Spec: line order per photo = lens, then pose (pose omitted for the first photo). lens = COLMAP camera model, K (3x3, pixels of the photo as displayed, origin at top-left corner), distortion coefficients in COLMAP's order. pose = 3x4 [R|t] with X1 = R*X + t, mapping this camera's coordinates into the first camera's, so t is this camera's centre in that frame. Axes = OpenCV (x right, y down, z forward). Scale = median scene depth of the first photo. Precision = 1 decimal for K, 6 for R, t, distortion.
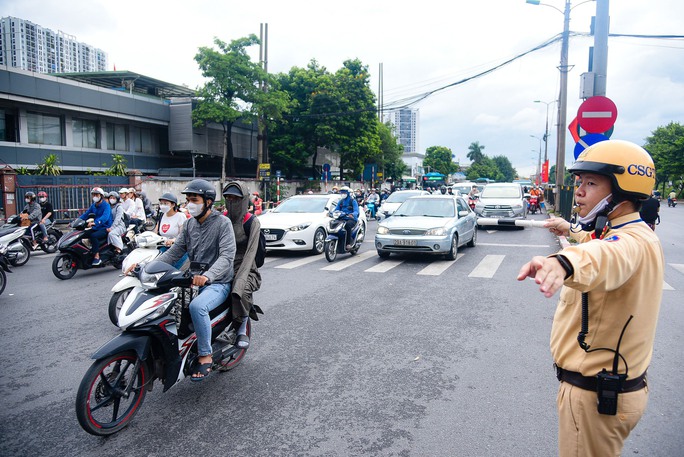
lens RADIAL K [[481.4, 0, 341.6], [0, 481.4, 236.0], [0, 0, 1]] dist [-0.037300, 0.002347]
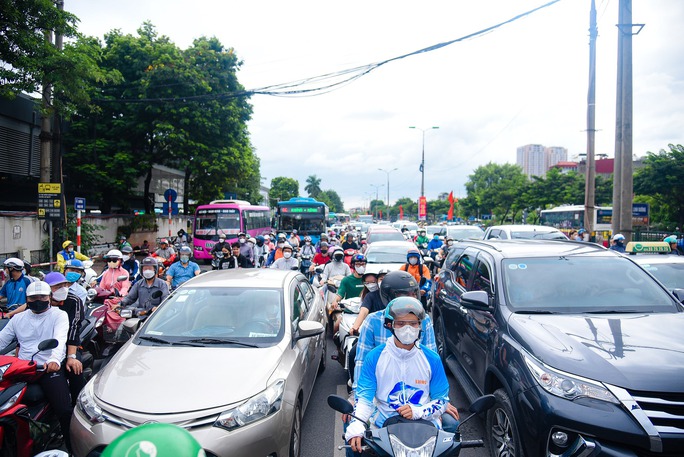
lens RADIAL K [[481.4, 0, 341.6], [0, 481.4, 236.0], [0, 0, 1]] dist [-0.037300, 0.002347]
pose [[0.940176, -0.008336, 0.340586, -0.035609], [0.031390, 0.997568, -0.062235, -0.045479], [-0.339239, 0.069203, 0.938151, 0.361363]]
